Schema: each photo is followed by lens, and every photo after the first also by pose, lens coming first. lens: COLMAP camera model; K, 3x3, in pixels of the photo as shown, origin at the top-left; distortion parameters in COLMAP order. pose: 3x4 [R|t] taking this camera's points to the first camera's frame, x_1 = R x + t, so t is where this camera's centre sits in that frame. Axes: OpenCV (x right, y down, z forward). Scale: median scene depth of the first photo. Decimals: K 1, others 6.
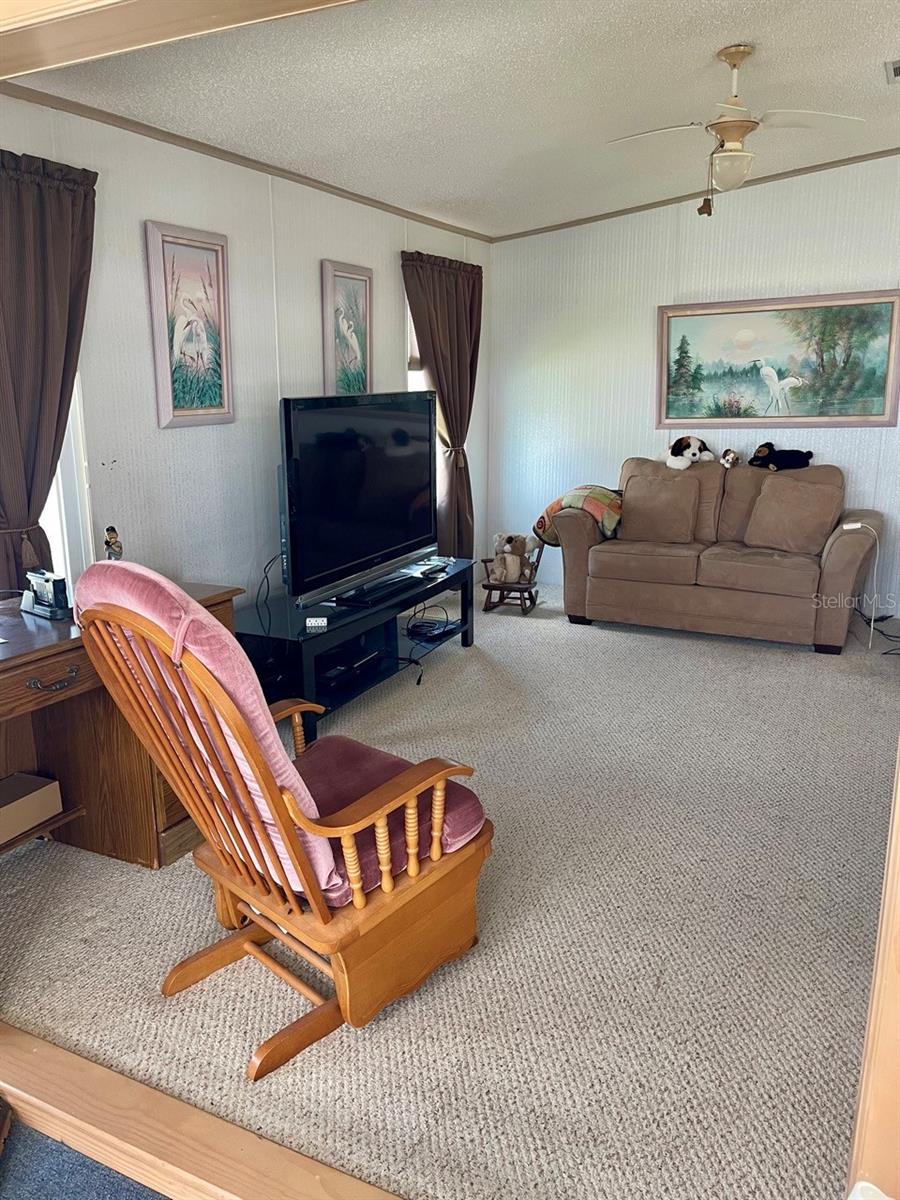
lens RADIAL K [[946.6, 0, 450.0], [0, 946.6, 600.0], [0, 0, 1]] dist [0.059907, 0.002658]
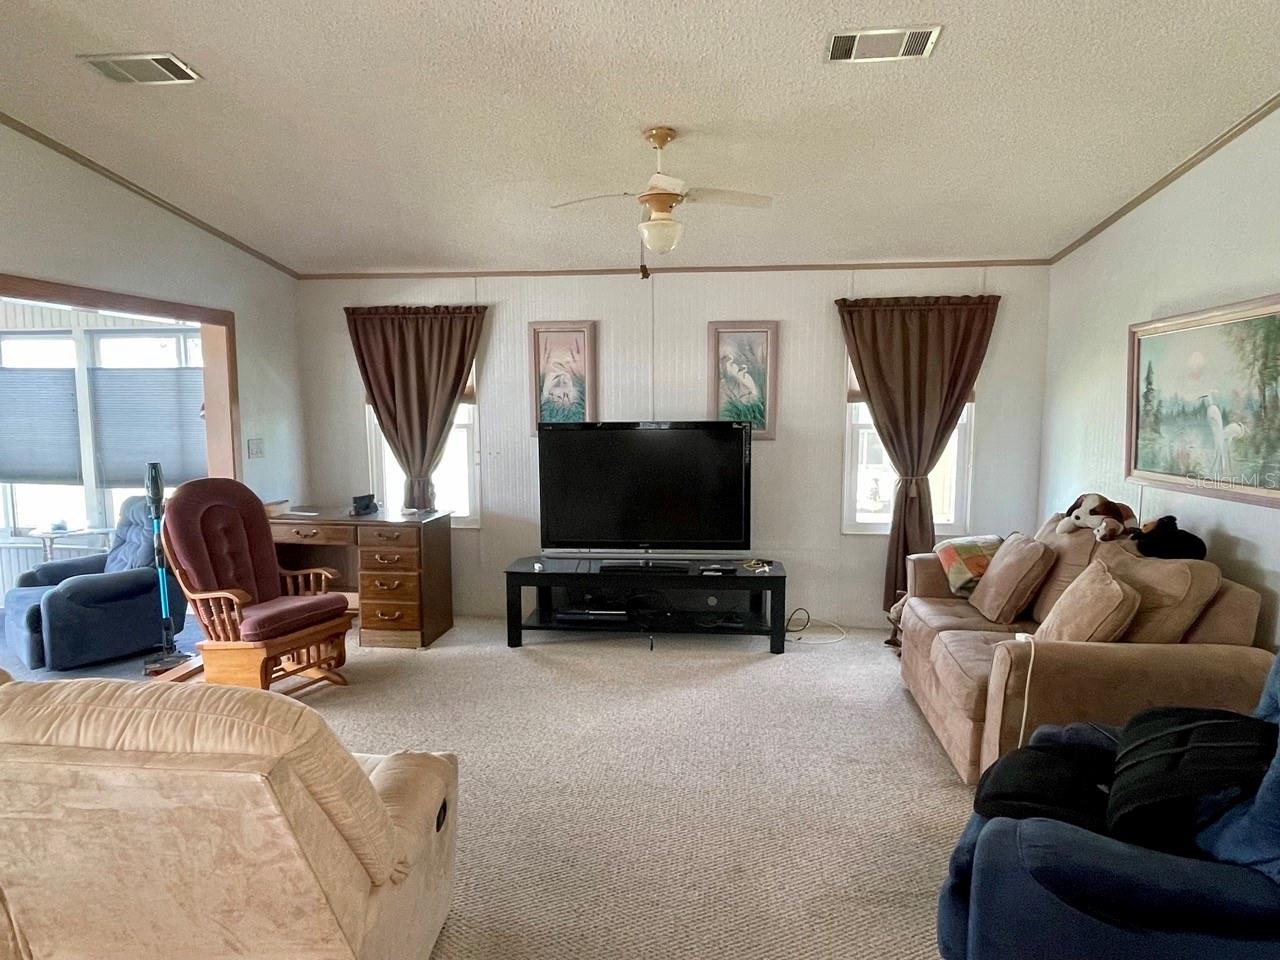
lens RADIAL K [[820.0, 0, 619.8], [0, 820.0, 487.2], [0, 0, 1]] dist [-0.002089, -0.001969]
pose [[0.306895, 0.111088, -0.945238, 0.789178], [-0.217779, 0.975011, 0.043880, -0.131499], [0.926492, 0.192387, 0.323419, 0.473037]]
